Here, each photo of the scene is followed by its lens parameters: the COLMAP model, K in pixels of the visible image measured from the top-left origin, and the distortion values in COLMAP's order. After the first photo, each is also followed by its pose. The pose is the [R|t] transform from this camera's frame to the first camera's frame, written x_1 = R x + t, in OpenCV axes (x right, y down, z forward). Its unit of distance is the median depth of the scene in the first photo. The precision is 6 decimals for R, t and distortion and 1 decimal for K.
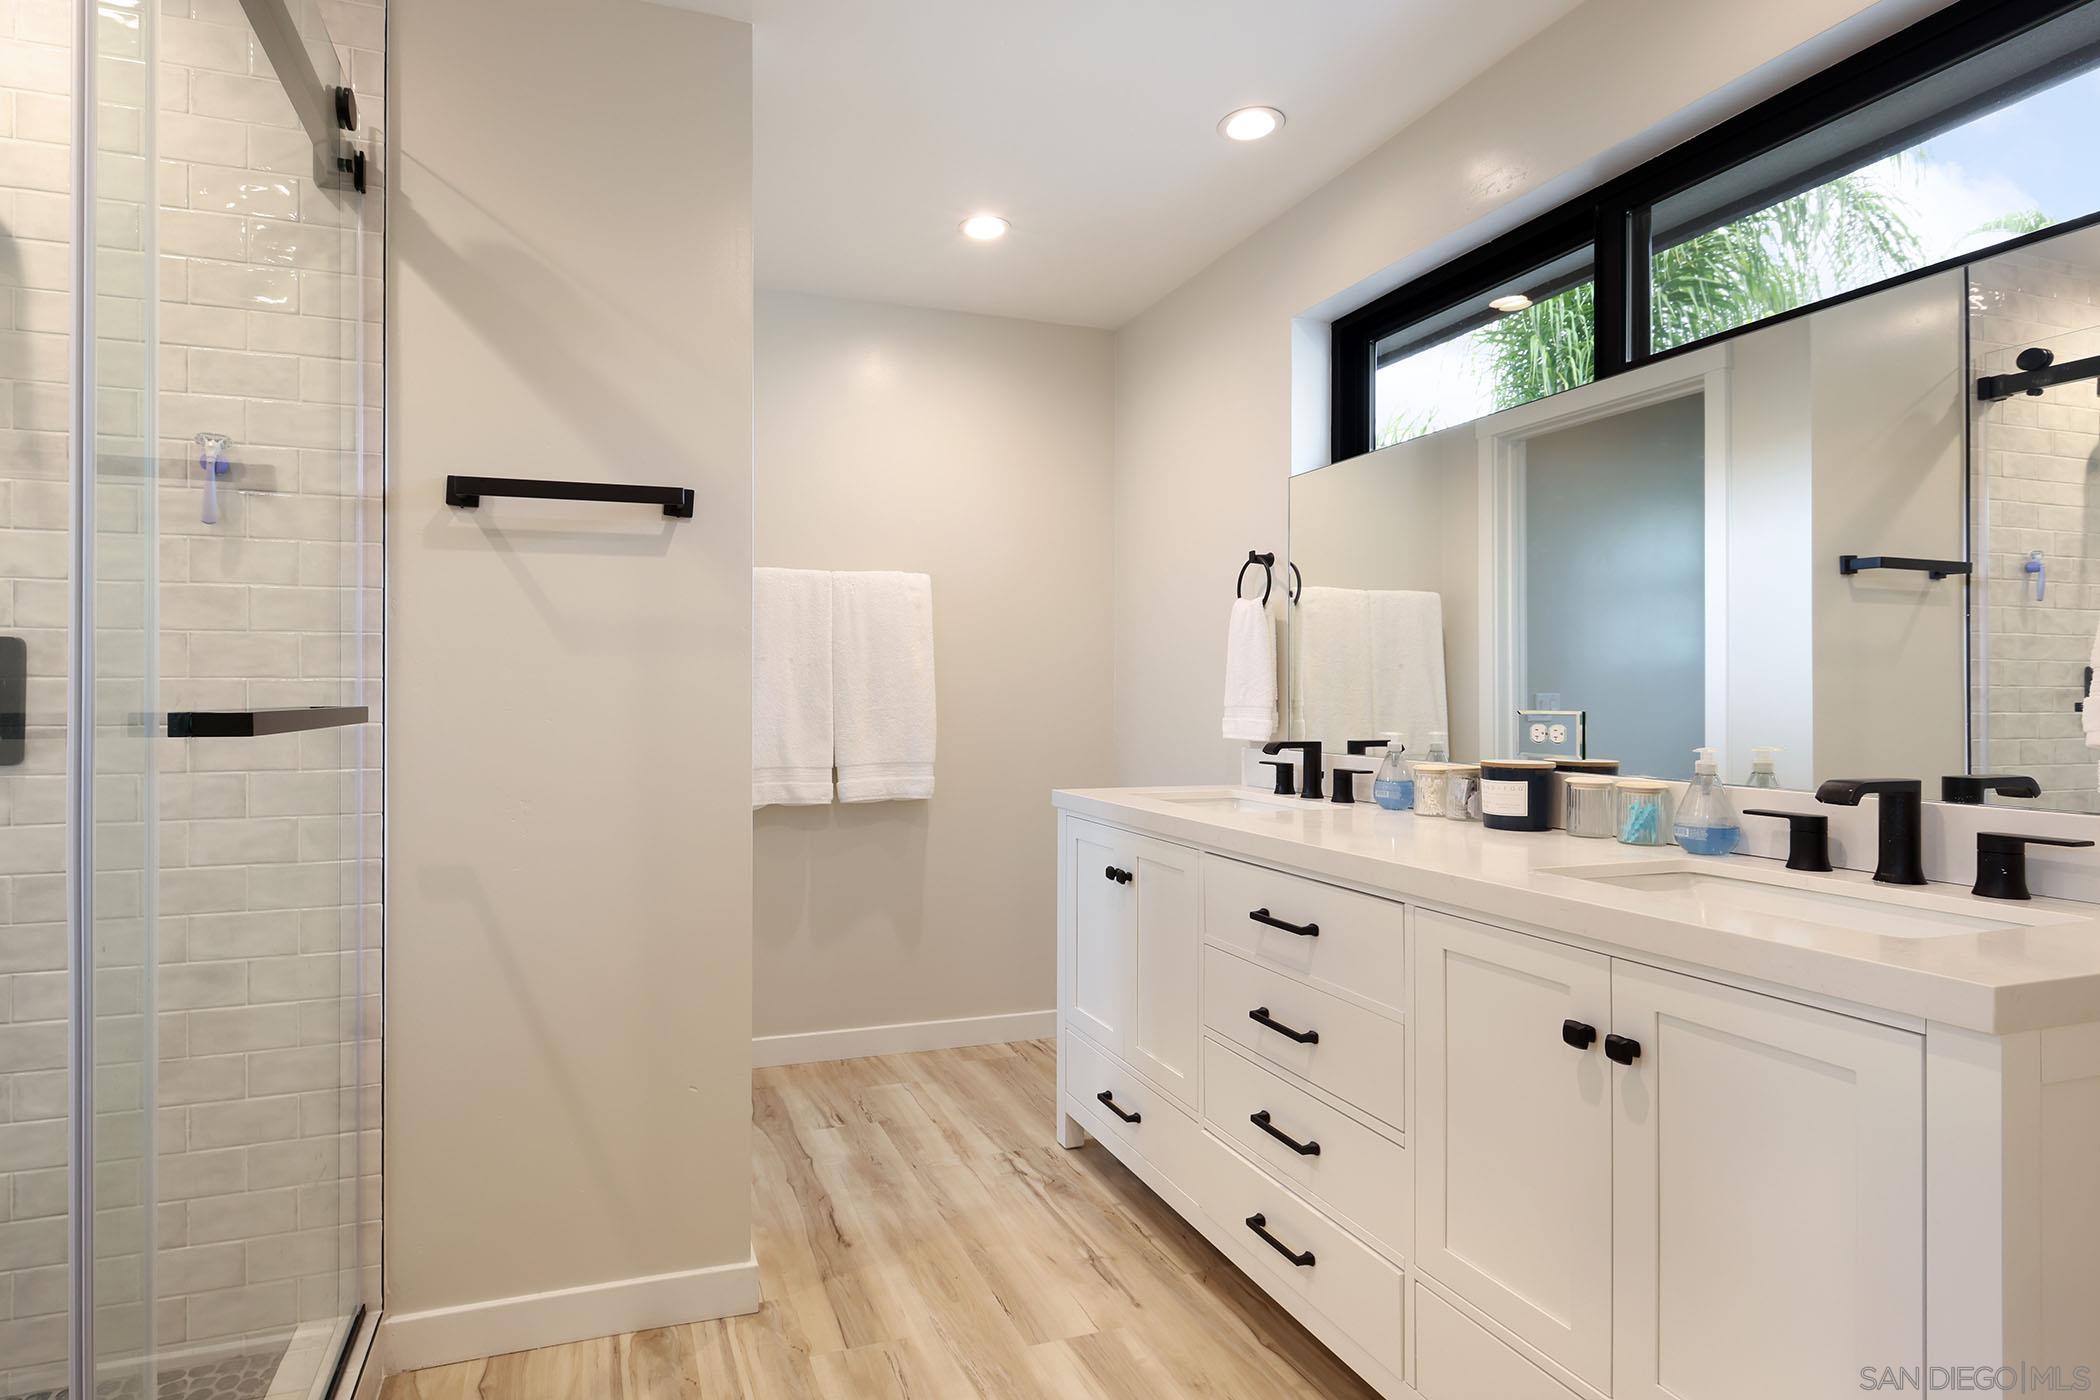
lens RADIAL K [[1140.5, 0, 1050.0], [0, 1140.5, 700.0], [0, 0, 1]] dist [-0.000546, -0.000081]
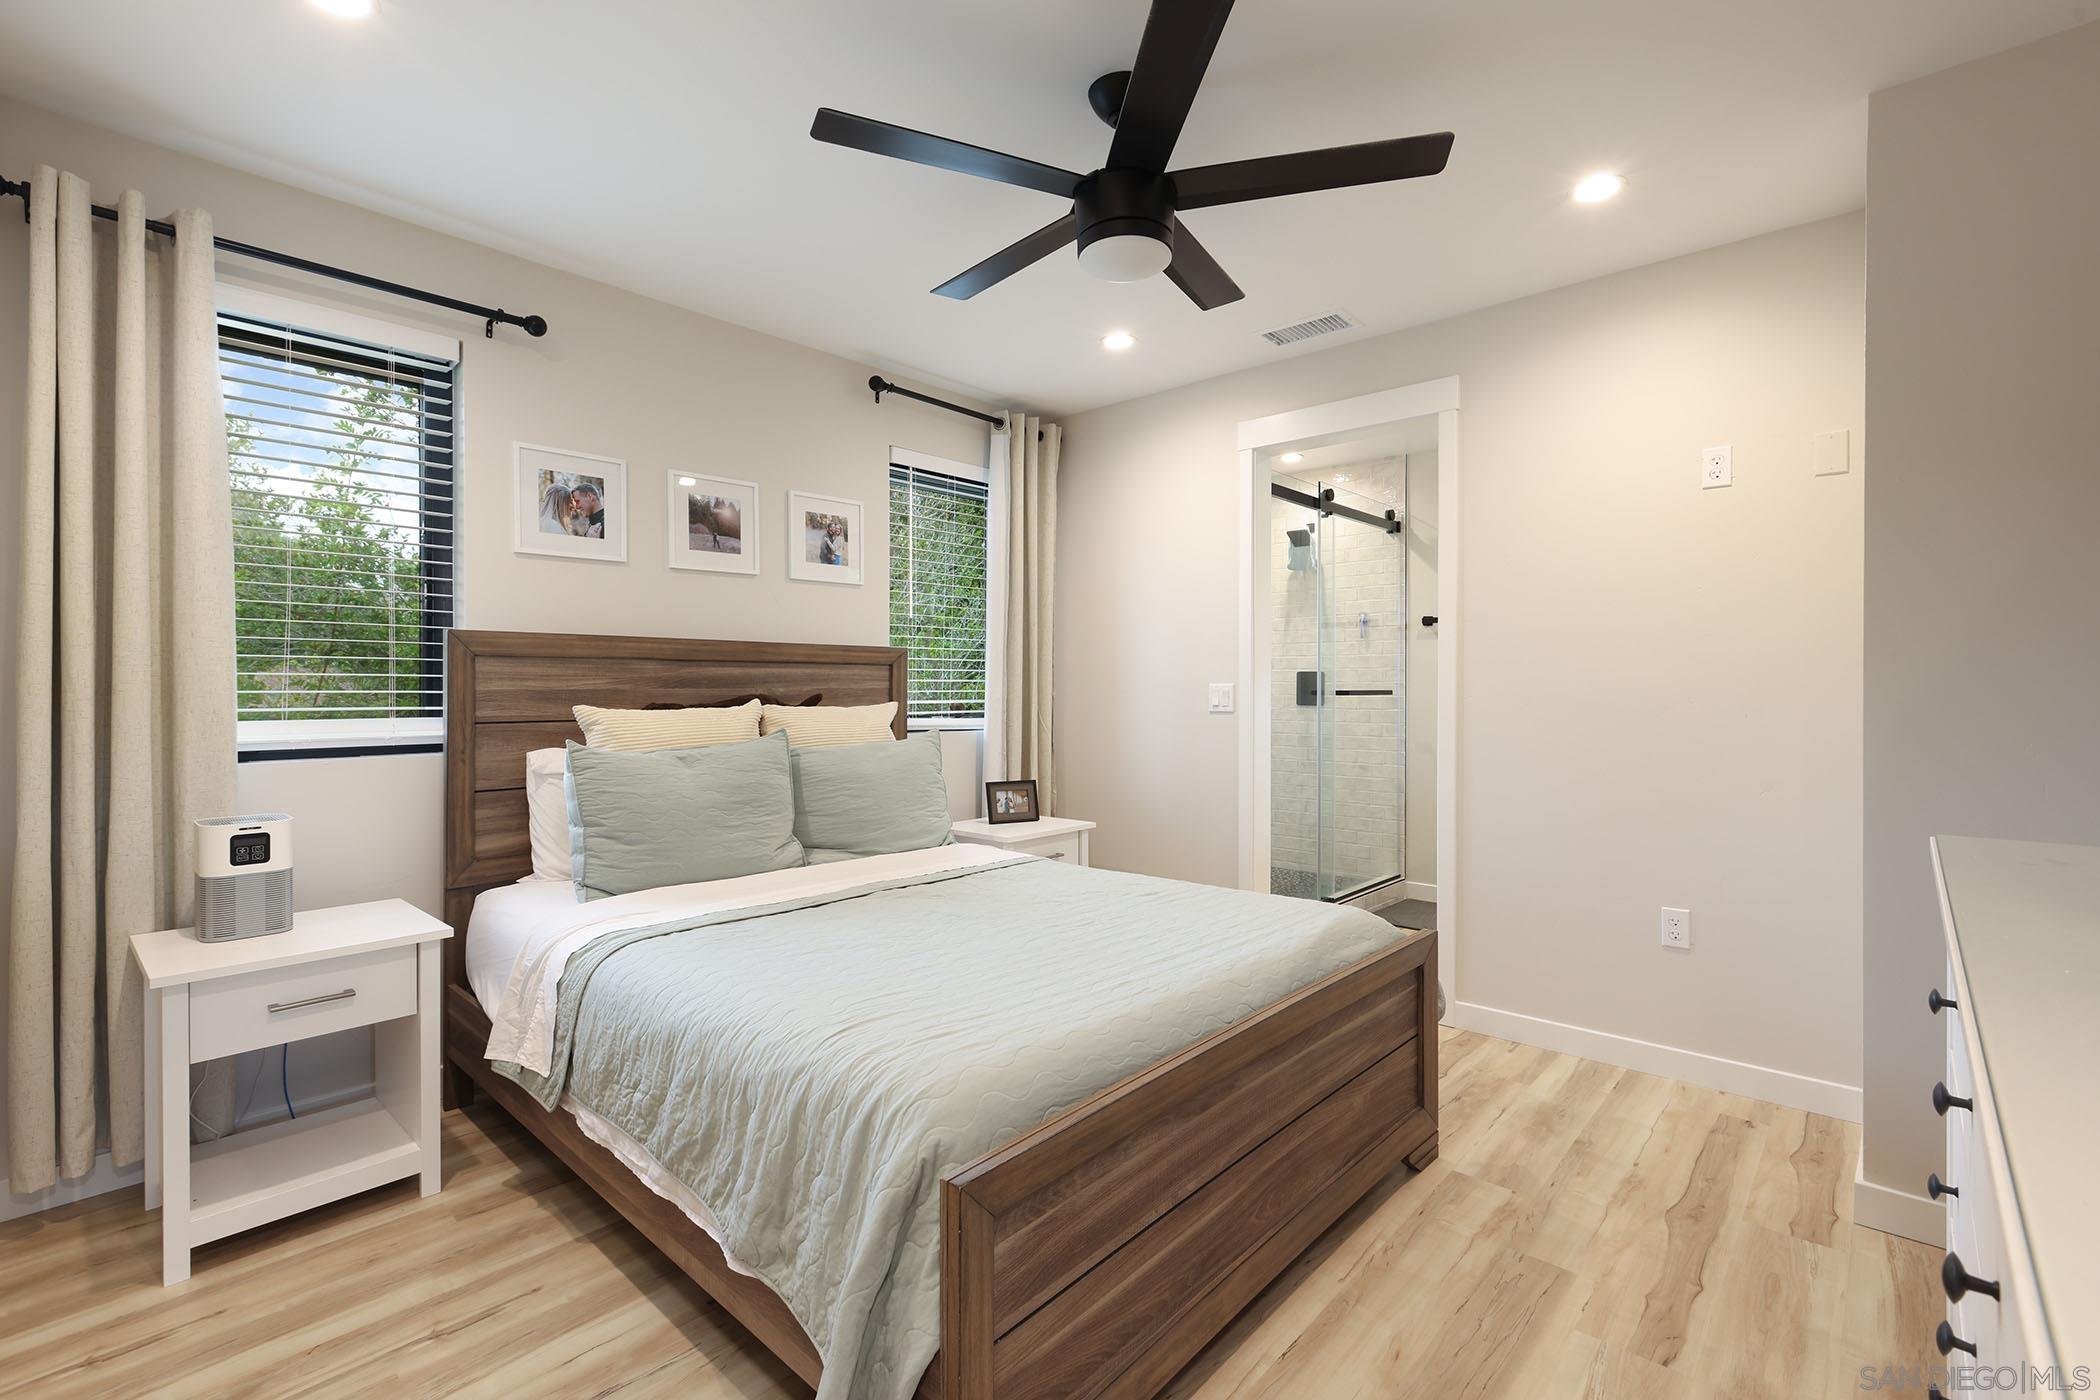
lens RADIAL K [[929.0, 0, 1050.0], [0, 929.0, 700.0], [0, 0, 1]] dist [0.000238, 0.000059]
pose [[0.441859, 0.000010, -0.897085, 1.362883], [0.002409, 0.999996, 0.001197, 0.029728], [0.897081, -0.002690, 0.441857, -1.091955]]
